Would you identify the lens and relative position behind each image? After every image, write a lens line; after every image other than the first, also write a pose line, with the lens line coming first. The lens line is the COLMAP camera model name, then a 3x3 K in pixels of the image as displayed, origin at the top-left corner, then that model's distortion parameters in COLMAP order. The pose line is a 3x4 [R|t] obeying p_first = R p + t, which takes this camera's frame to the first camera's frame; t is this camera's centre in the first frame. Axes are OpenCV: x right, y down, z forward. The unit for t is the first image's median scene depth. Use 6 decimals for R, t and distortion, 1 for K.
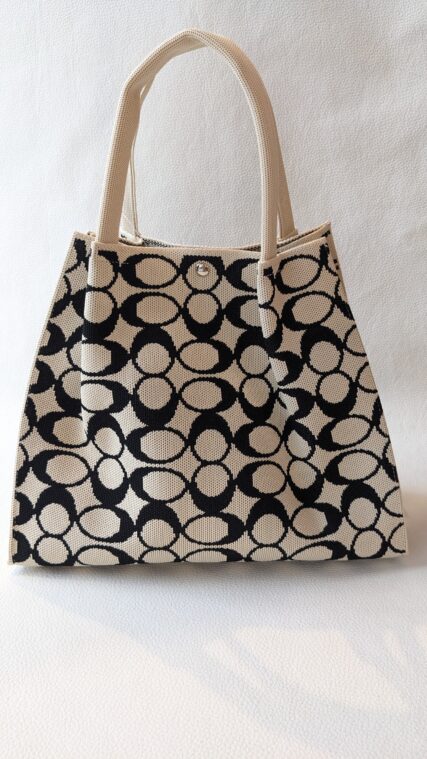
lens RADIAL K [[584.7, 0, 217.5], [0, 584.7, 375.9], [0, 0, 1]] dist [-0.002431, -0.044047]
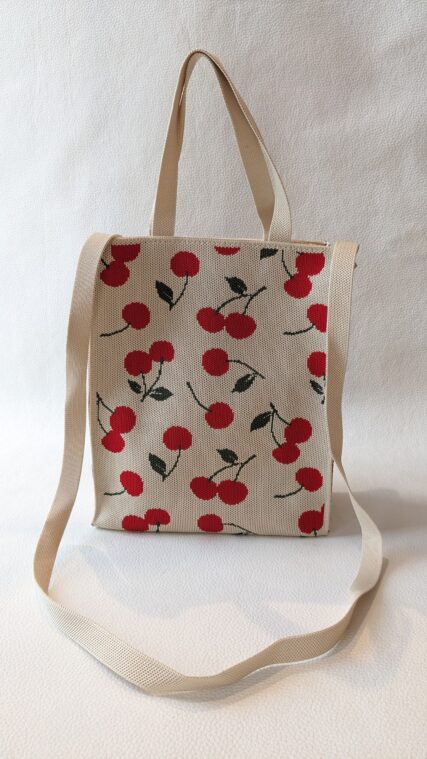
lens RADIAL K [[584.7, 0, 216.7], [0, 584.7, 377.5], [0, 0, 1]] dist [-0.002431, -0.044047]
pose [[0.999892, 0.007092, -0.012859, 0.033038], [-0.007609, 0.999145, -0.040631, 0.044372], [0.012560, 0.040725, 0.999091, -0.021964]]
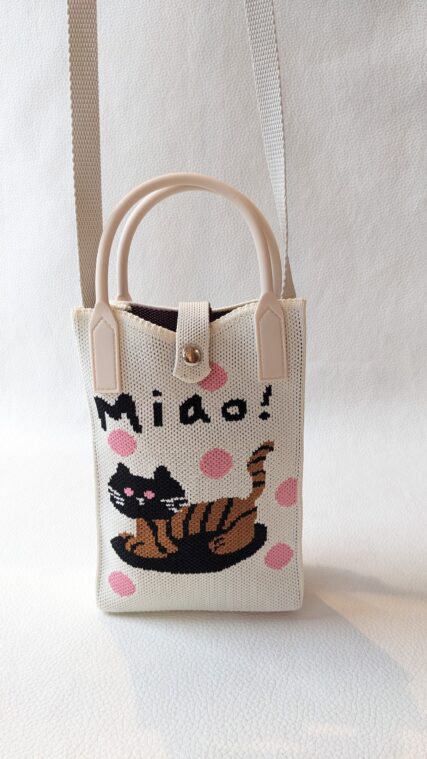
lens RADIAL K [[584.7, 0, 202.6], [0, 584.7, 384.5], [0, 0, 1]] dist [-0.002431, -0.044047]
pose [[0.999946, 0.007372, -0.007257, 0.010089], [-0.007842, 0.997717, -0.067073, 0.088022], [0.006746, 0.067127, 0.997722, 0.188048]]
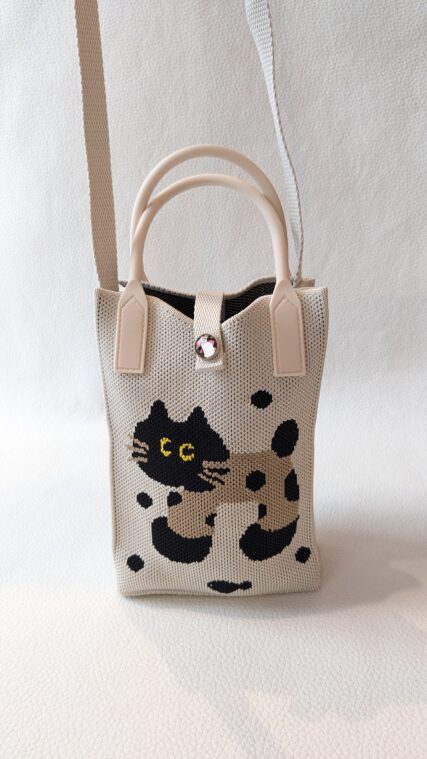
lens RADIAL K [[584.7, 0, 219.9], [0, 584.7, 369.5], [0, 0, 1]] dist [-0.002431, -0.044047]
pose [[0.998828, -0.039105, -0.028512, 0.057048], [0.038505, 0.999032, -0.021287, 0.052146], [0.029317, 0.020164, 0.999367, 0.267763]]
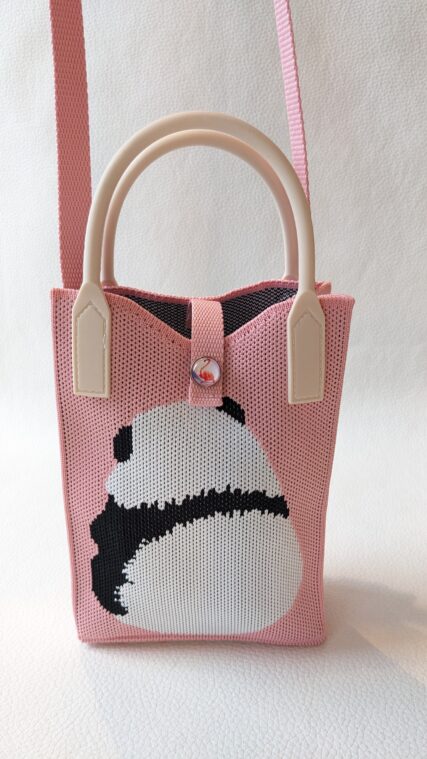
lens RADIAL K [[584.7, 0, 217.1], [0, 584.7, 383.4], [0, 0, 1]] dist [-0.002431, -0.044047]
pose [[0.999799, -0.016022, -0.012055, -0.004617], [0.015460, 0.998850, -0.045378, 0.073815], [0.012768, 0.045182, 0.998897, 0.305141]]
